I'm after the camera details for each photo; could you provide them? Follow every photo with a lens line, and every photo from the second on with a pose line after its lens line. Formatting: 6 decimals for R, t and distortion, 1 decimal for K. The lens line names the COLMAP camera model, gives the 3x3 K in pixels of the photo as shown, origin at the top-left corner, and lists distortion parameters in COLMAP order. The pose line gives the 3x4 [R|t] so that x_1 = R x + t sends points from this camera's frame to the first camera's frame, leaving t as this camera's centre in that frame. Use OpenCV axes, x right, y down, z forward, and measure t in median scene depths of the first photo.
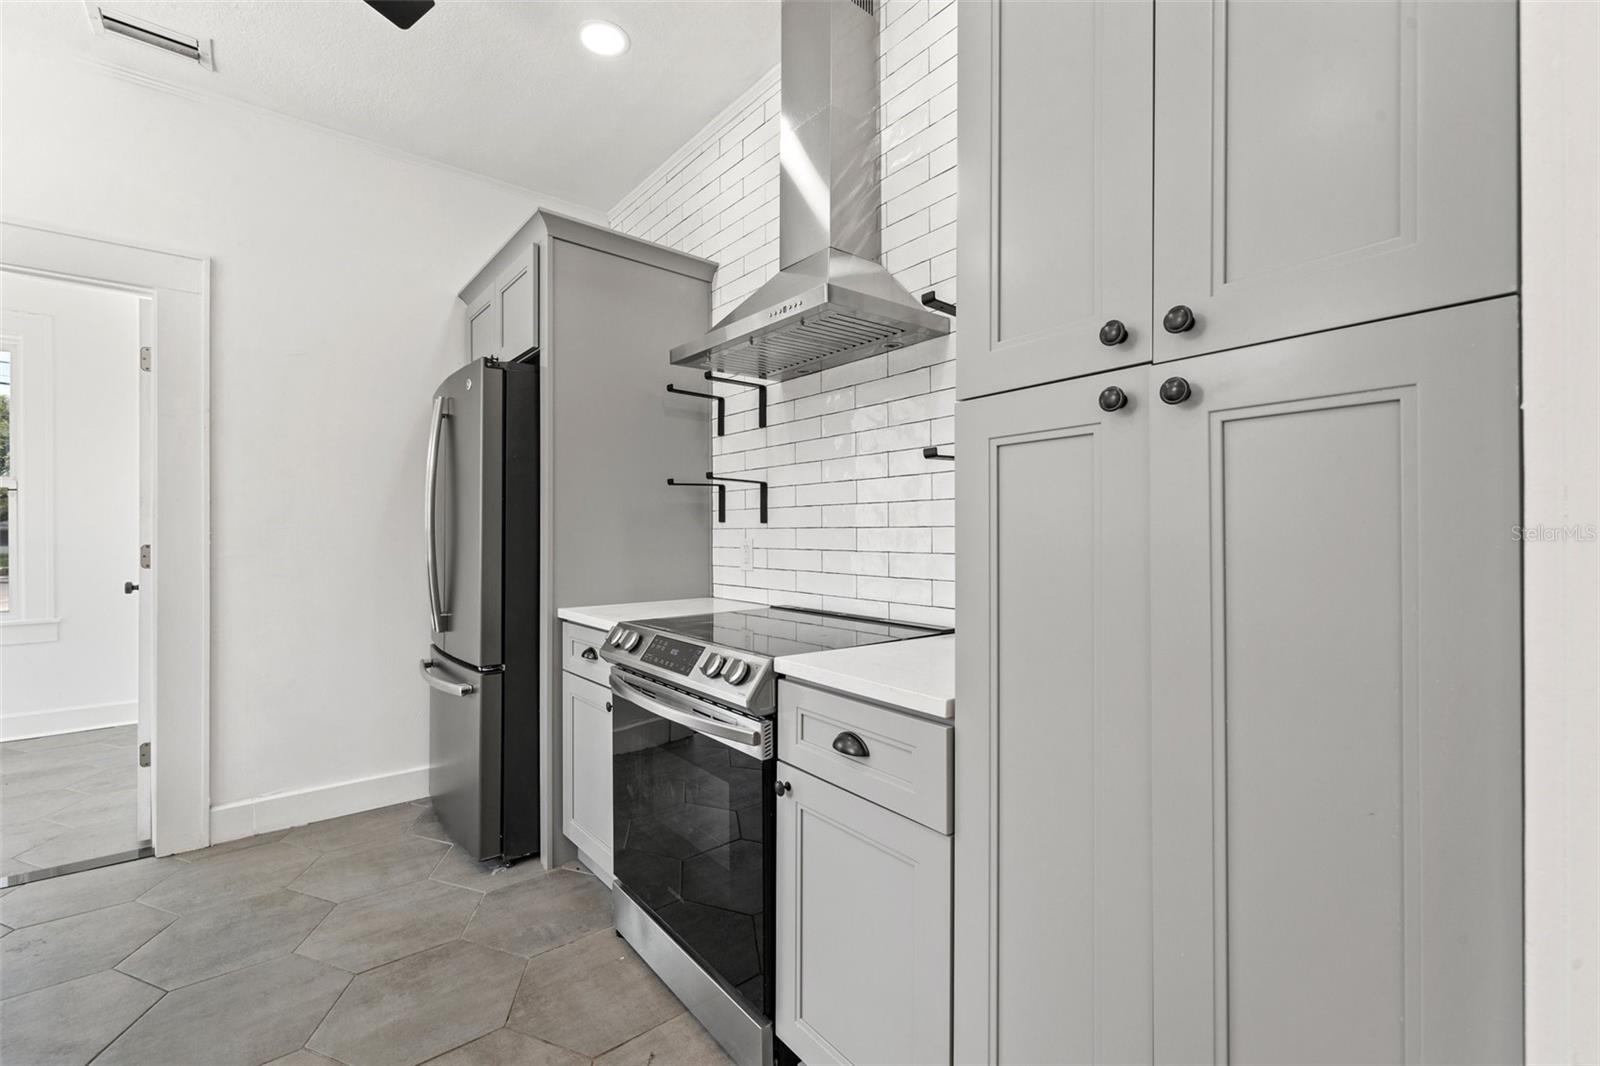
lens RADIAL K [[673.3, 0, 795.4], [0, 673.3, 535.2], [0, 0, 1]] dist [0.001177, 0.000120]
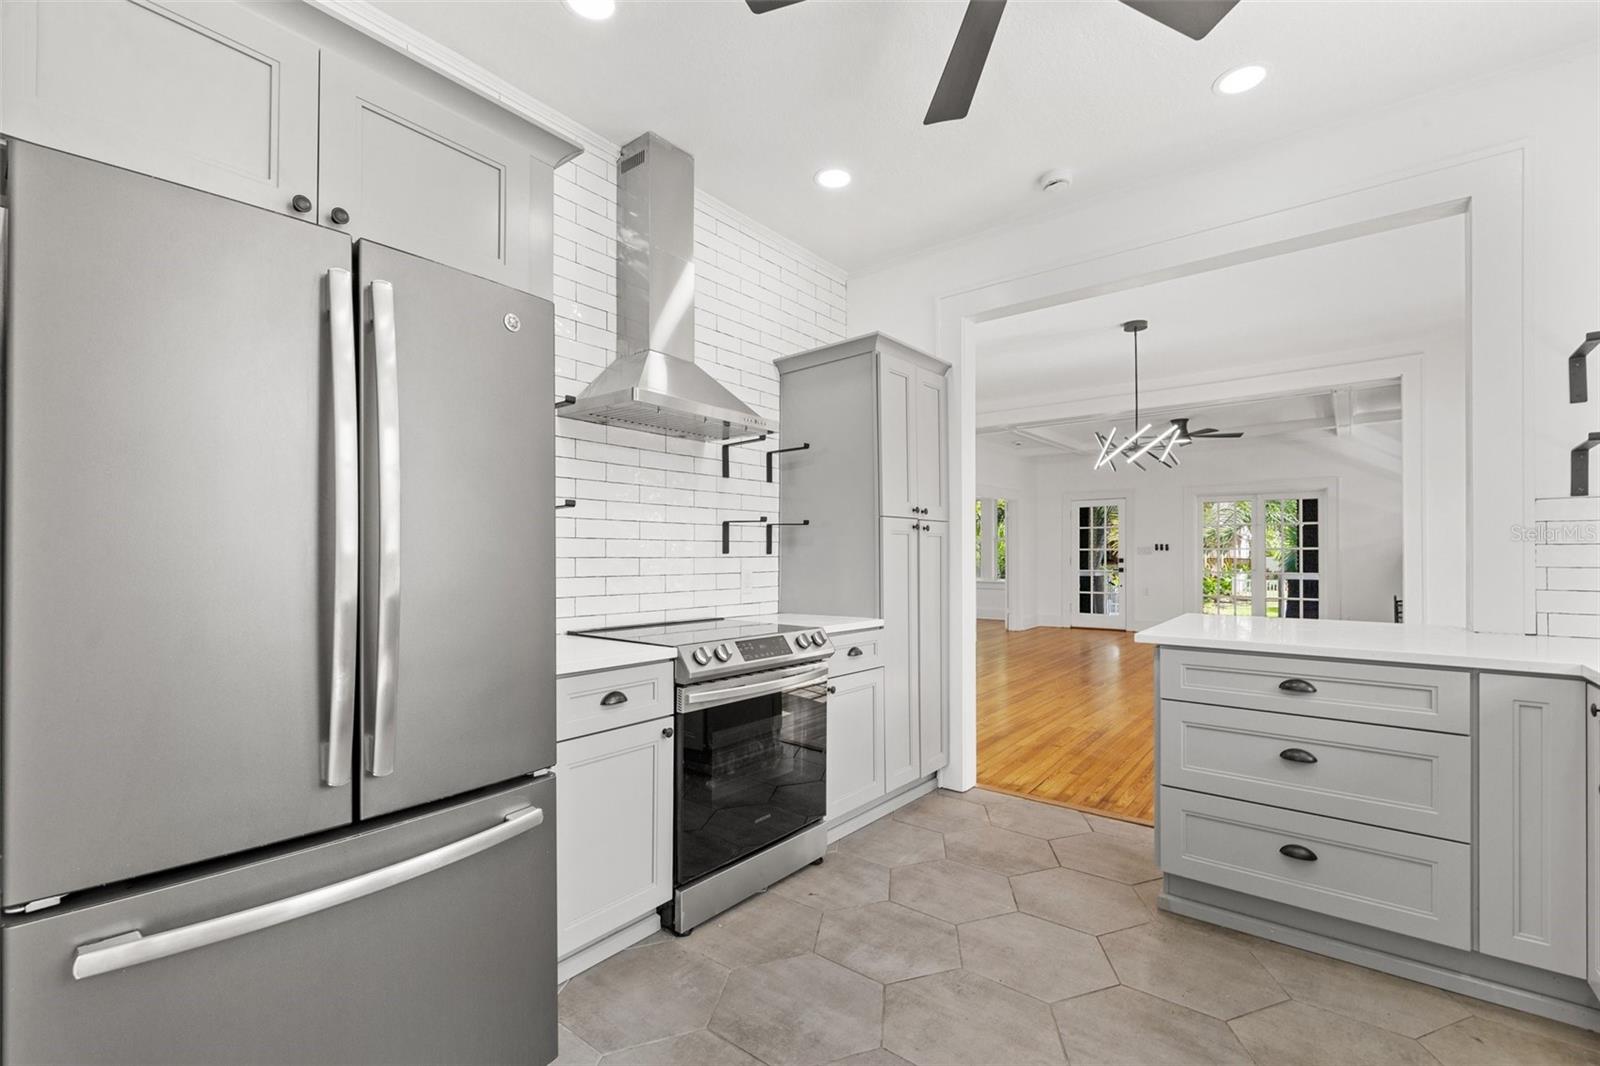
lens RADIAL K [[673.3, 0, 795.4], [0, 673.3, 535.2], [0, 0, 1]] dist [0.001177, 0.000120]
pose [[-0.199100, 0.030990, 0.979489, -1.168452], [0.001429, 0.999508, -0.031333, -0.012735], [-0.979978, -0.004839, -0.199046, 0.888427]]
